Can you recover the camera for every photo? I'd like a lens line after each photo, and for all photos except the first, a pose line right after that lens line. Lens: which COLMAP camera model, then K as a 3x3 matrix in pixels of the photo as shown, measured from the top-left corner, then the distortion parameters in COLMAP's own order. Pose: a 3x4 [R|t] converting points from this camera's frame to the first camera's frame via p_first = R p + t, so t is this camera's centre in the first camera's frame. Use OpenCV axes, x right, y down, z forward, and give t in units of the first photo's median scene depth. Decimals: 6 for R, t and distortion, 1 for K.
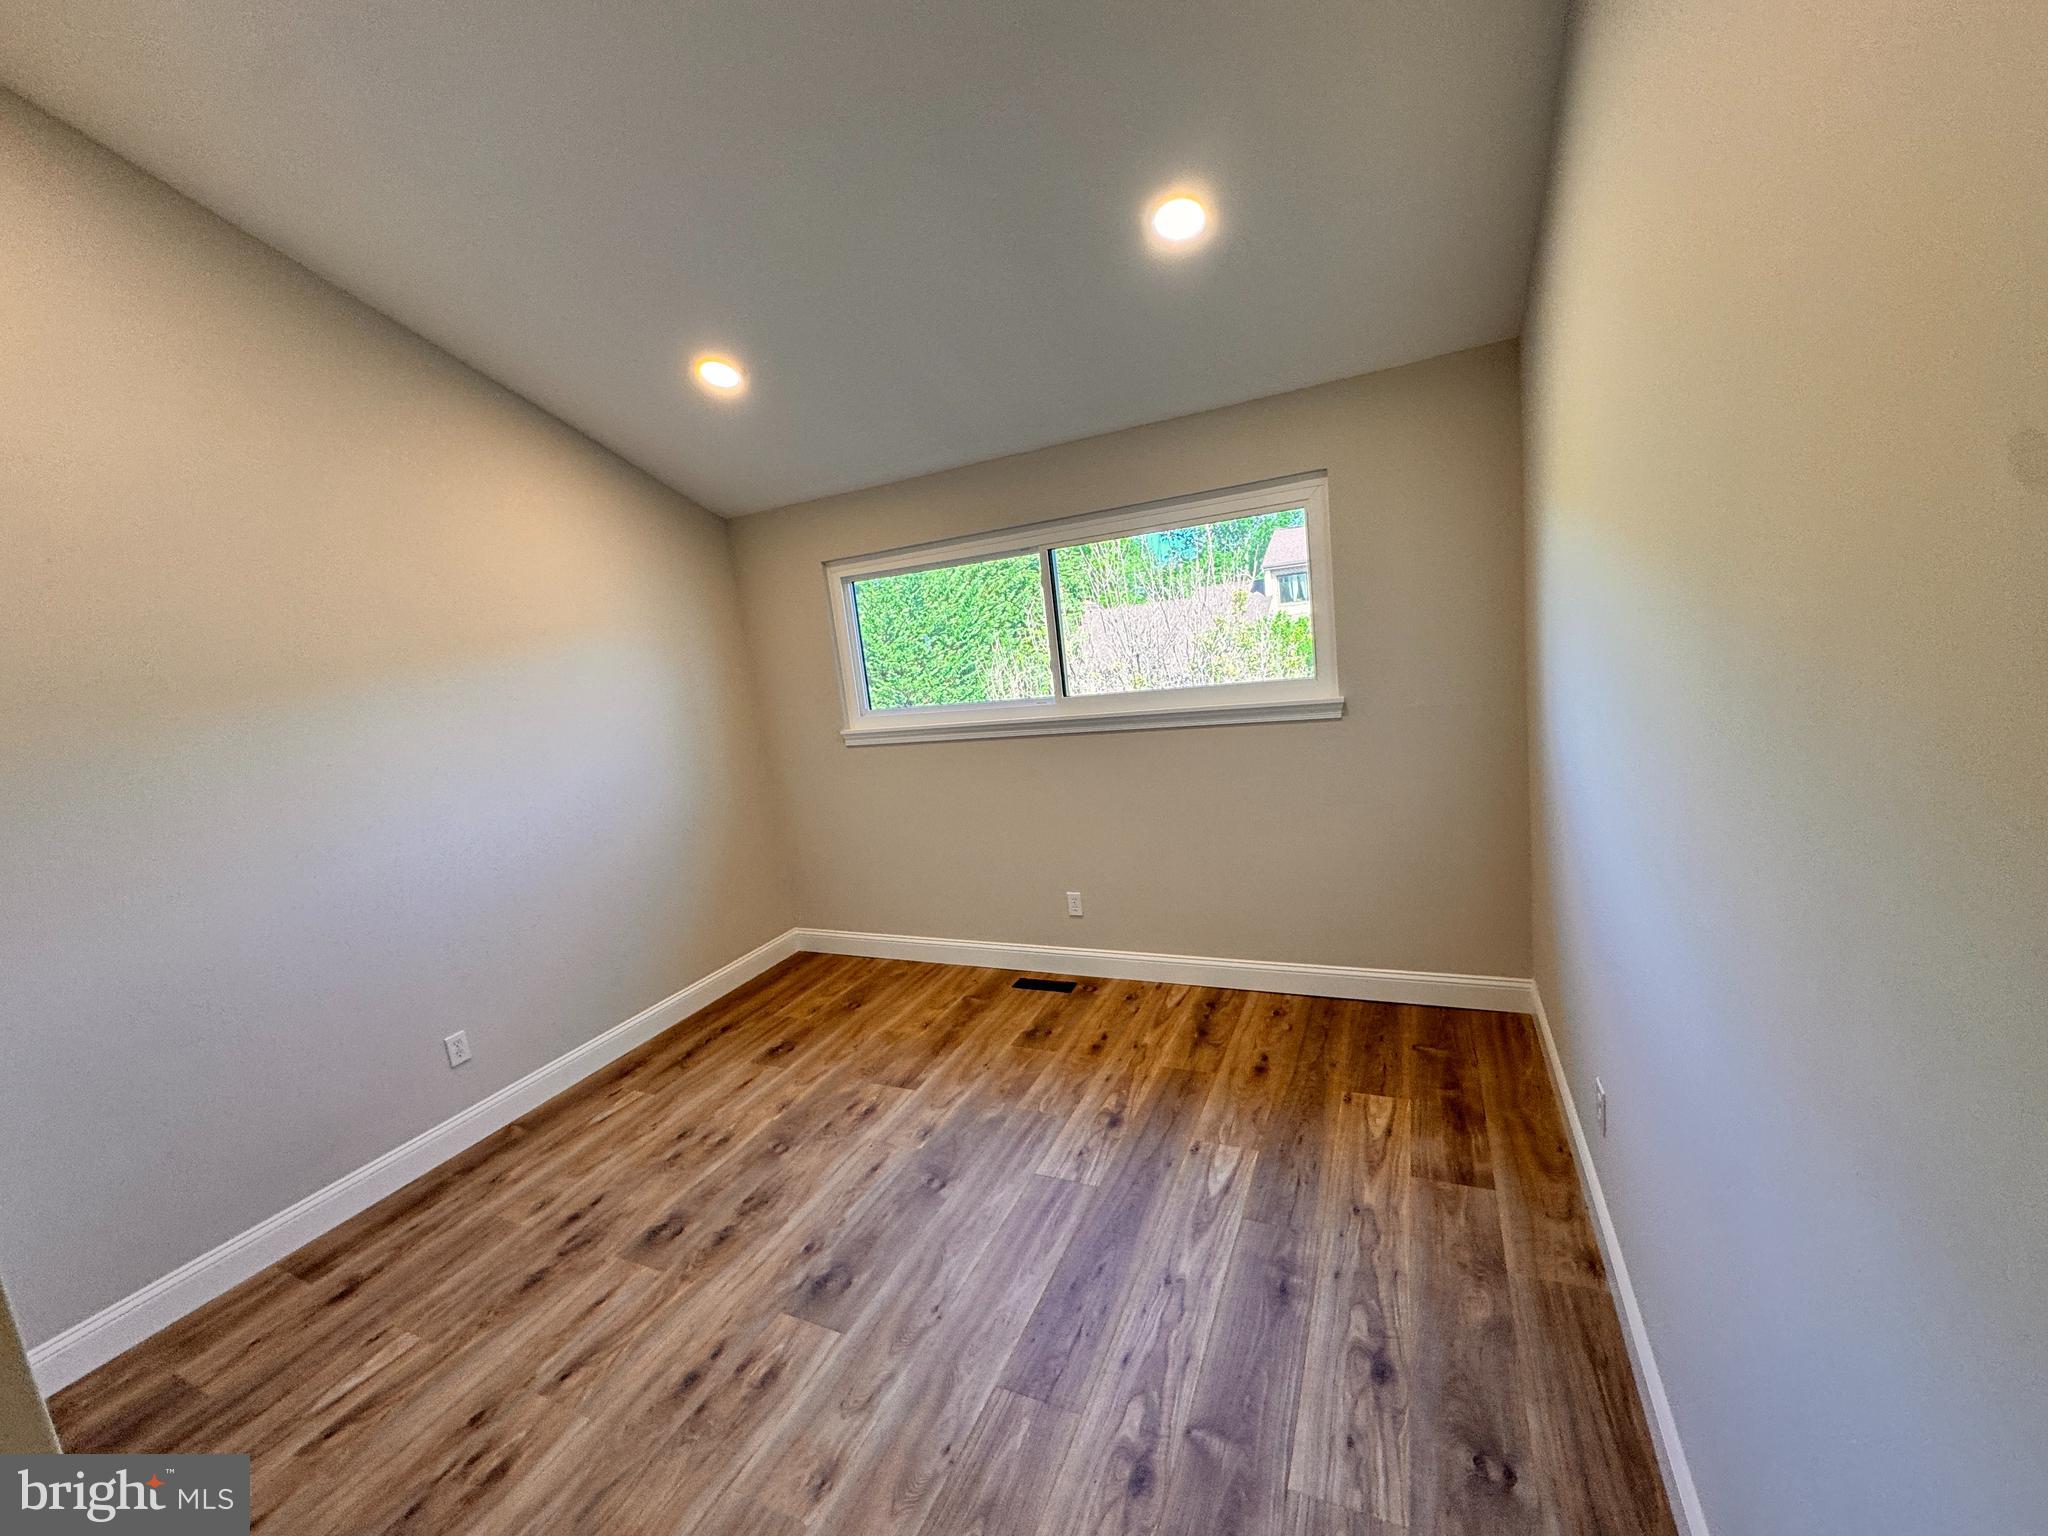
lens RADIAL K [[813.4, 0, 1024.0], [0, 813.4, 768.0], [0, 0, 1]] dist [-0.001117, -0.000147]
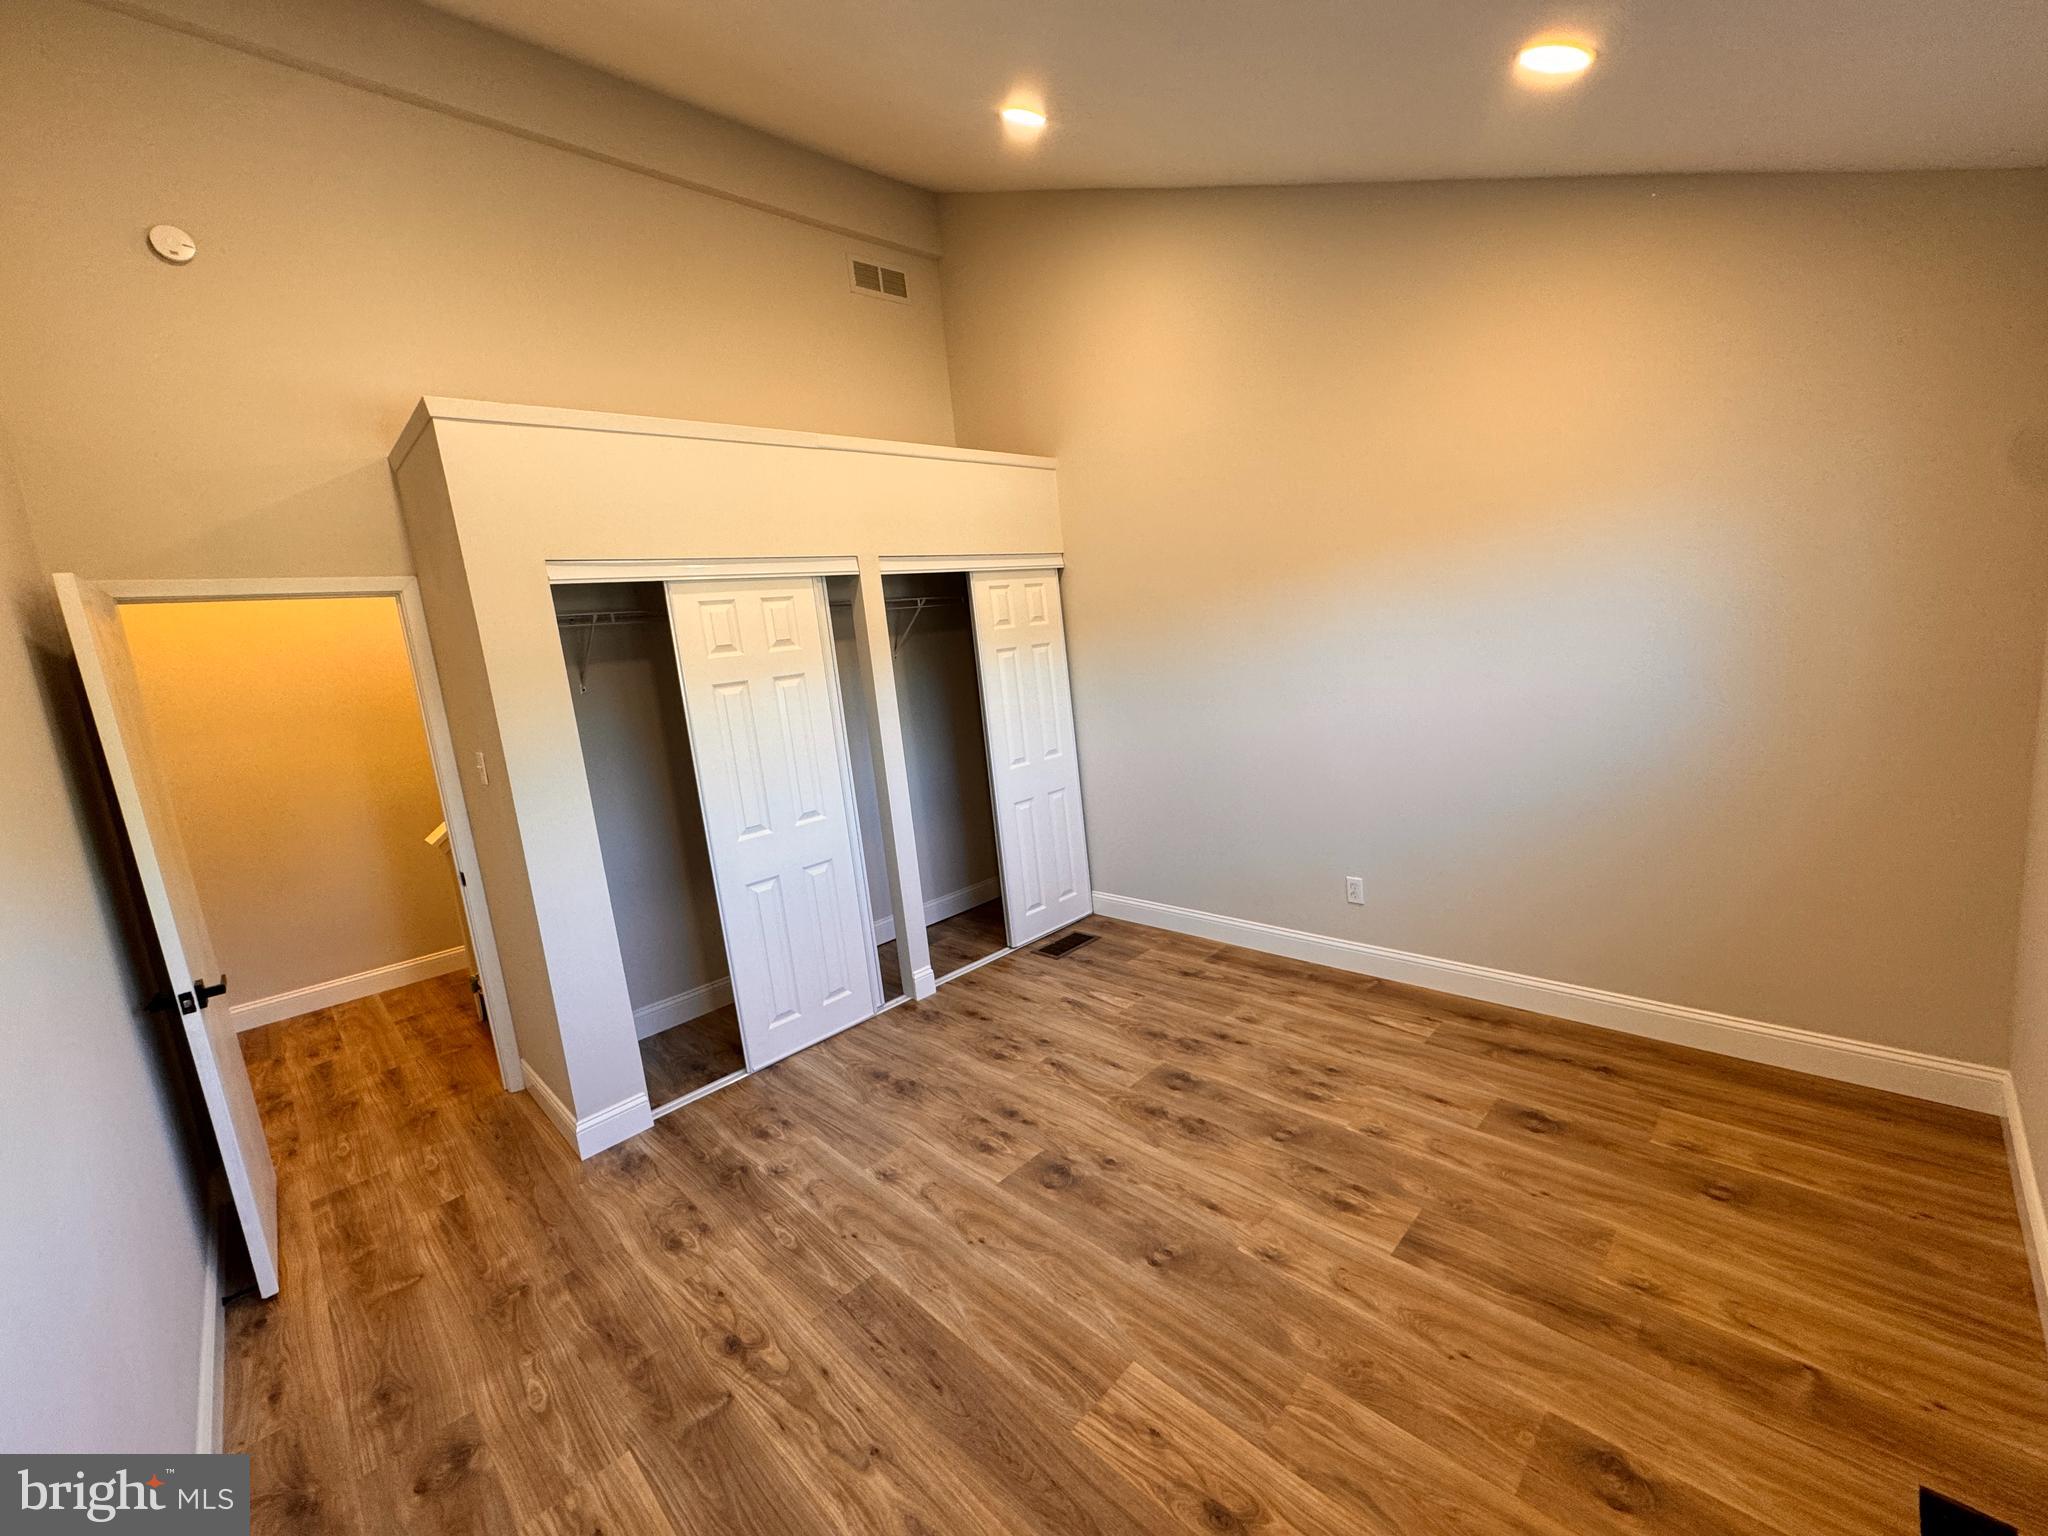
lens RADIAL K [[813.4, 0, 1024.0], [0, 813.4, 768.0], [0, 0, 1]] dist [-0.001117, -0.000147]
pose [[-0.331443, 0.300707, -0.894271, 0.506621], [-0.009725, 0.946709, 0.321944, -0.214949], [0.943425, 0.115403, -0.310855, 1.029306]]
